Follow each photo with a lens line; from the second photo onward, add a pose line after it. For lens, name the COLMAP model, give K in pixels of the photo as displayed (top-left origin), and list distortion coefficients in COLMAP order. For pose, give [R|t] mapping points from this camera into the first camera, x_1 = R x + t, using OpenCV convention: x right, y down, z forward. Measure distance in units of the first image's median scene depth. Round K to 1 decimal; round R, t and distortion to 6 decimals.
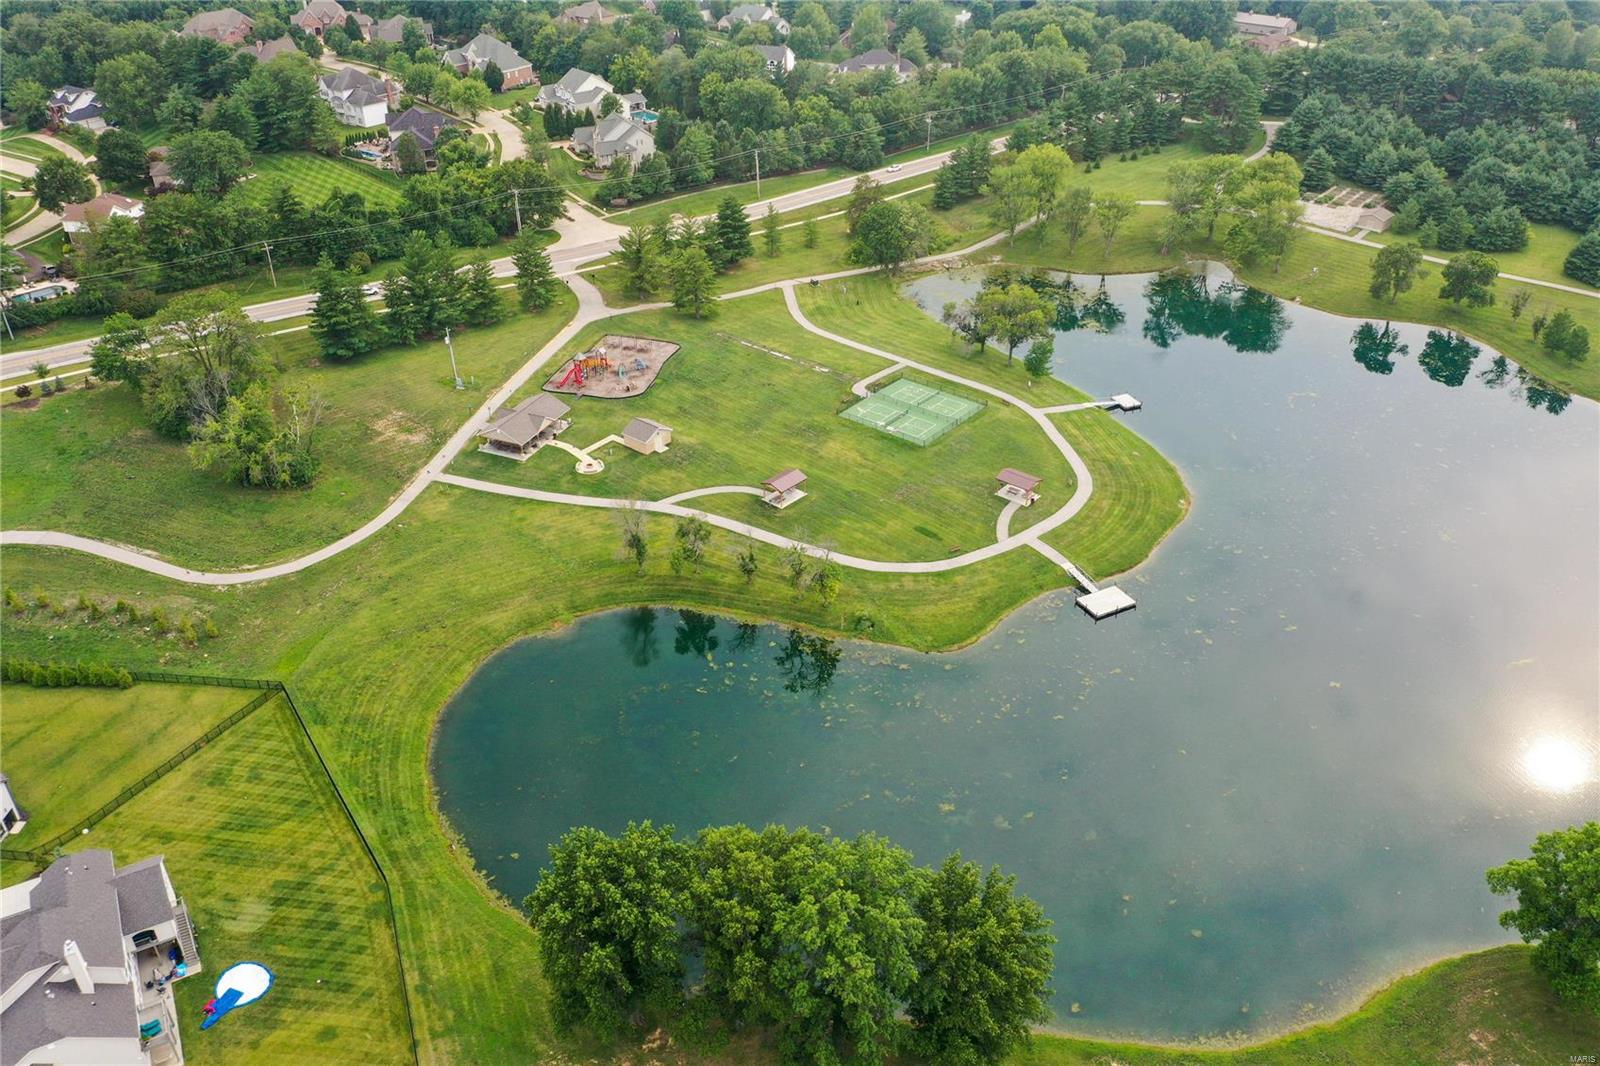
lens RADIAL K [[1260.4, 0, 801.4], [0, 1260.4, 524.4], [0, 0, 1]] dist [-0.006525, 0.004676]
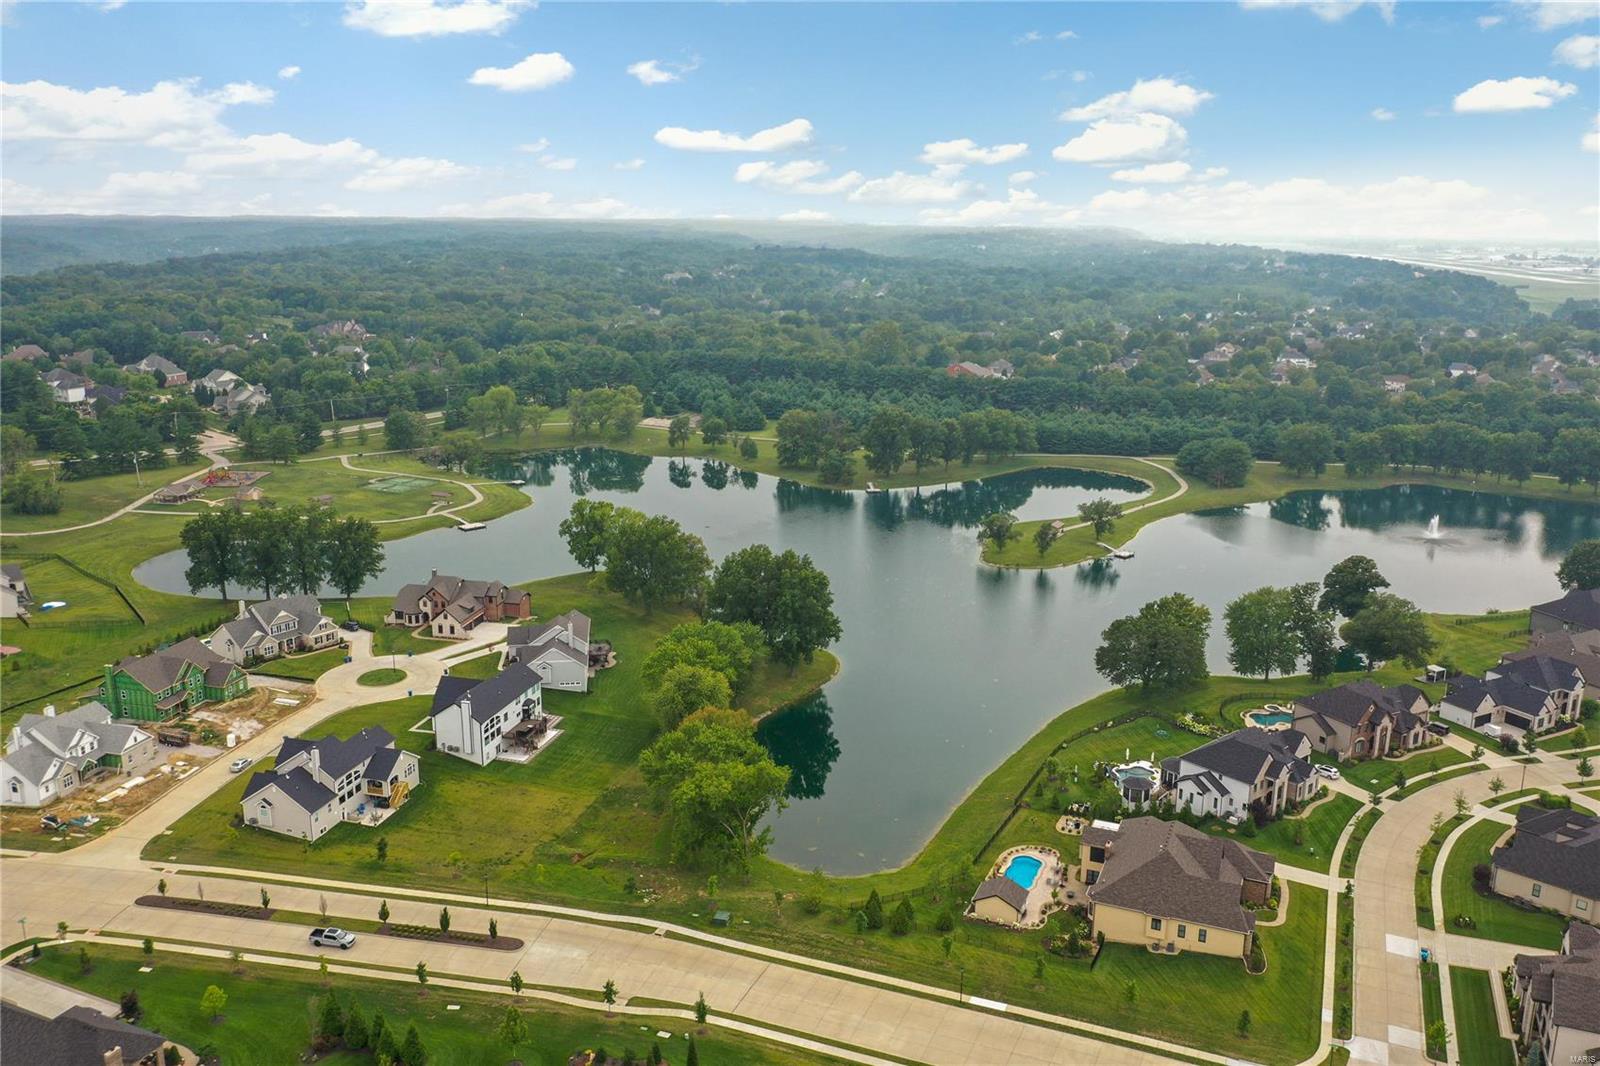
lens RADIAL K [[1260.4, 0, 801.4], [0, 1260.4, 524.4], [0, 0, 1]] dist [-0.006525, 0.004676]
pose [[0.966173, -0.053644, 0.252254, 0.163558], [0.129062, 0.947407, -0.292854, 0.515582], [-0.223277, 0.315504, 0.922282, -0.756396]]
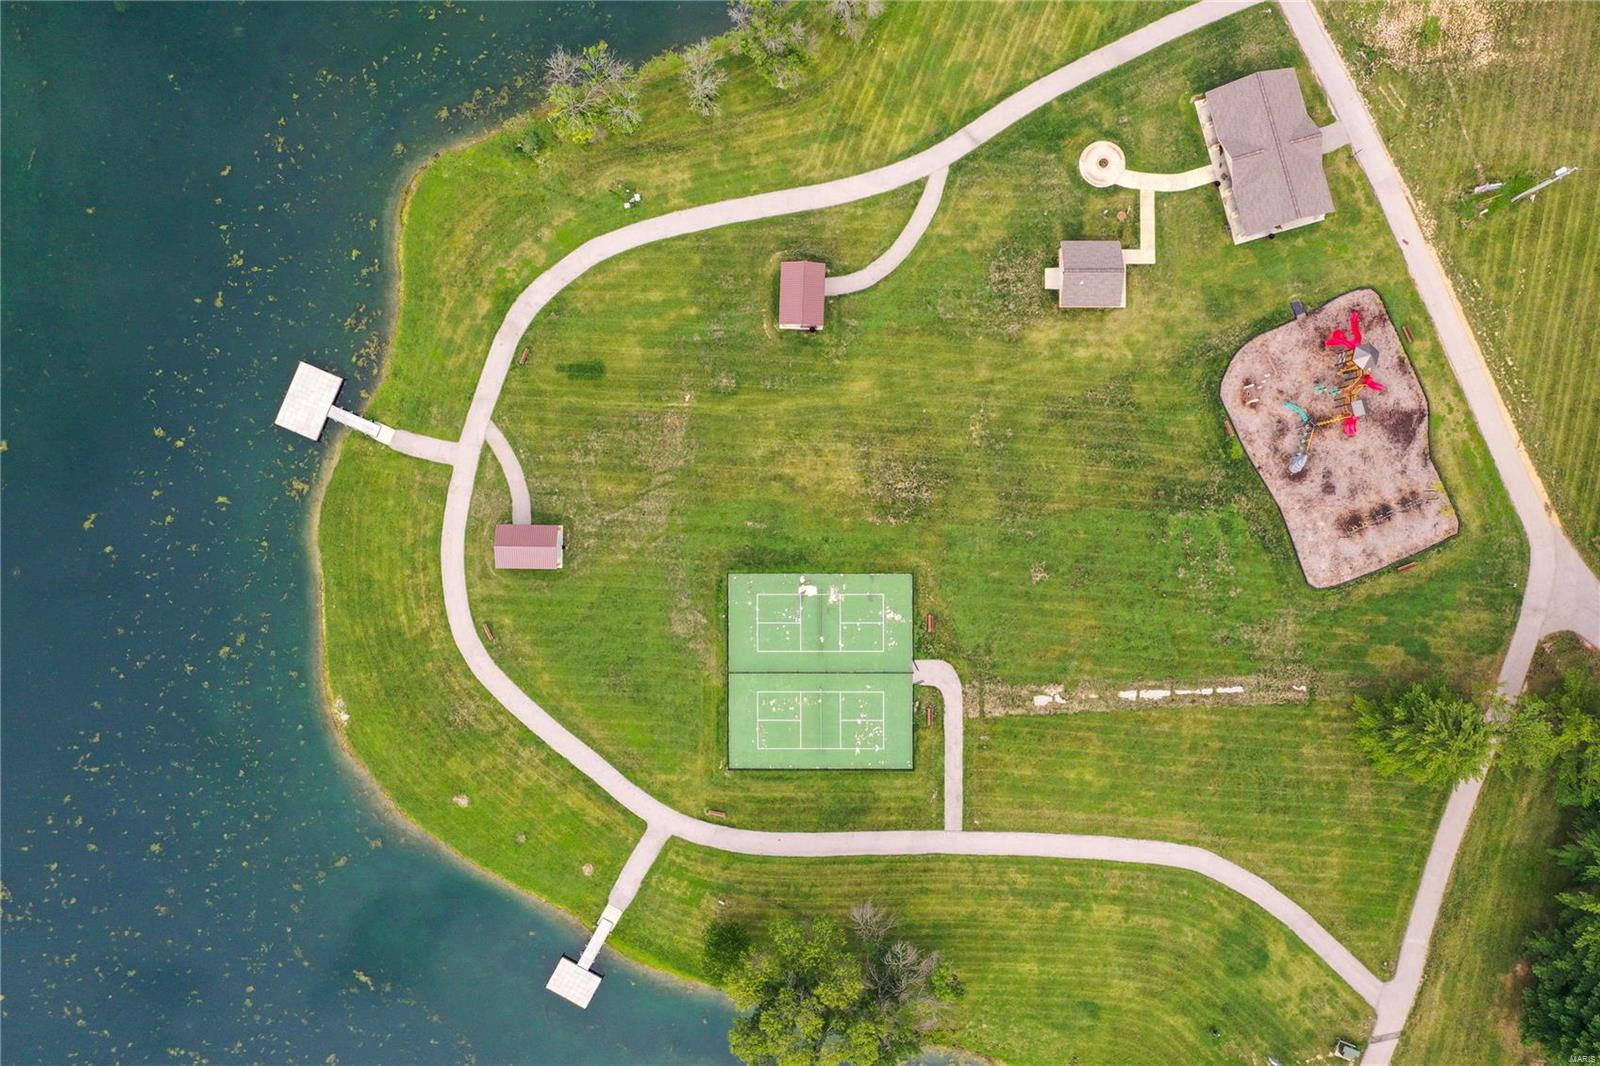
lens RADIAL K [[1260.4, 0, 801.4], [0, 1260.4, 524.4], [0, 0, 1]] dist [-0.006525, 0.004676]
pose [[-0.773985, 0.633160, 0.007396, 0.041559], [-0.321952, -0.403563, 0.856436, -0.467528], [0.545246, 0.660488, 0.516199, 0.562878]]
